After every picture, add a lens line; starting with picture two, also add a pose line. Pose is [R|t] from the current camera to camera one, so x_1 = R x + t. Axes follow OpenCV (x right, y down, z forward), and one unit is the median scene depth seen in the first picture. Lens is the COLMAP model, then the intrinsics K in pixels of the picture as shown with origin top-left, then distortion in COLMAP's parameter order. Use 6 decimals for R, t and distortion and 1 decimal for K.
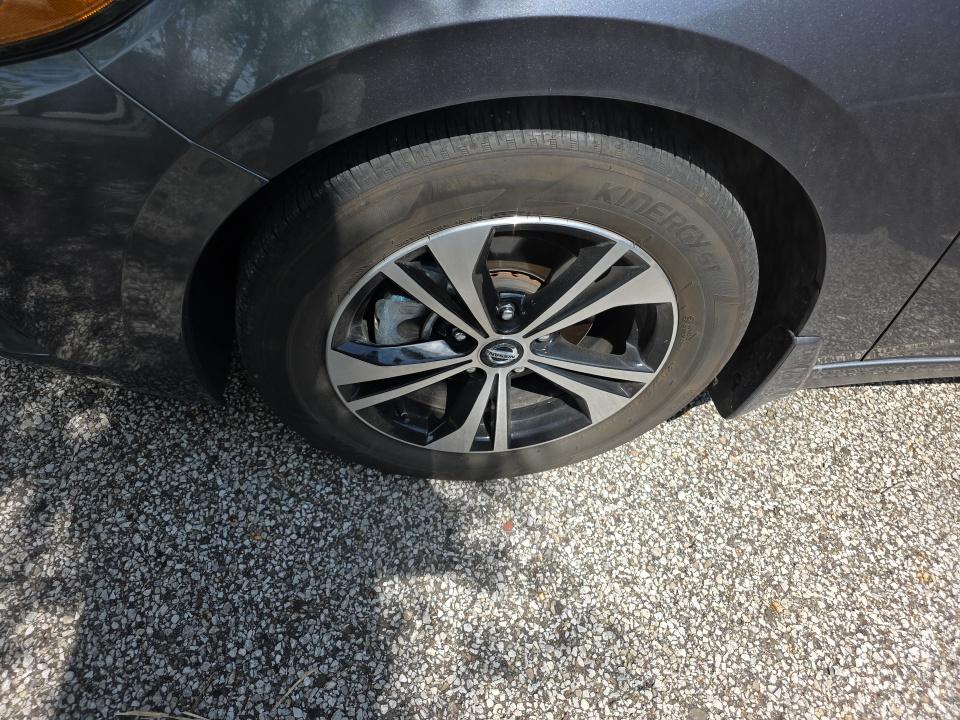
lens RADIAL K [[641.9, 0, 480.0], [0, 641.9, 360.0], [0, 0, 1]] dist [0.039744, -0.029448]
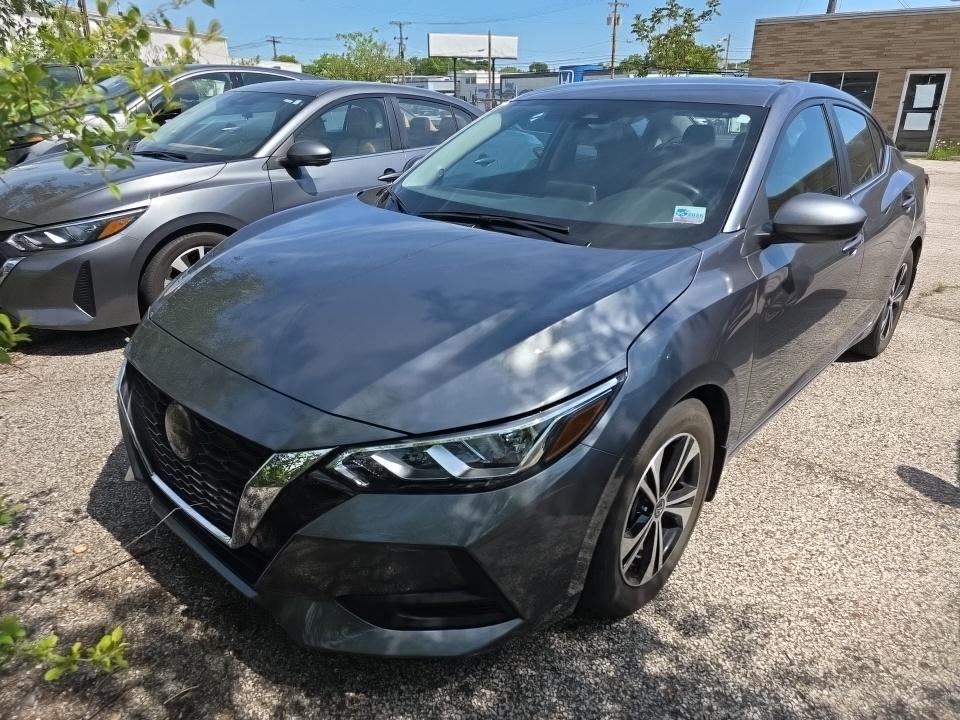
lens RADIAL K [[641.9, 0, 480.0], [0, 641.9, 360.0], [0, 0, 1]] dist [0.039744, -0.029448]
pose [[0.749674, -0.337189, 0.569467, -1.240434], [0.546088, 0.801267, -0.244456, -0.174639], [-0.373867, 0.494242, 0.784824, -0.591117]]
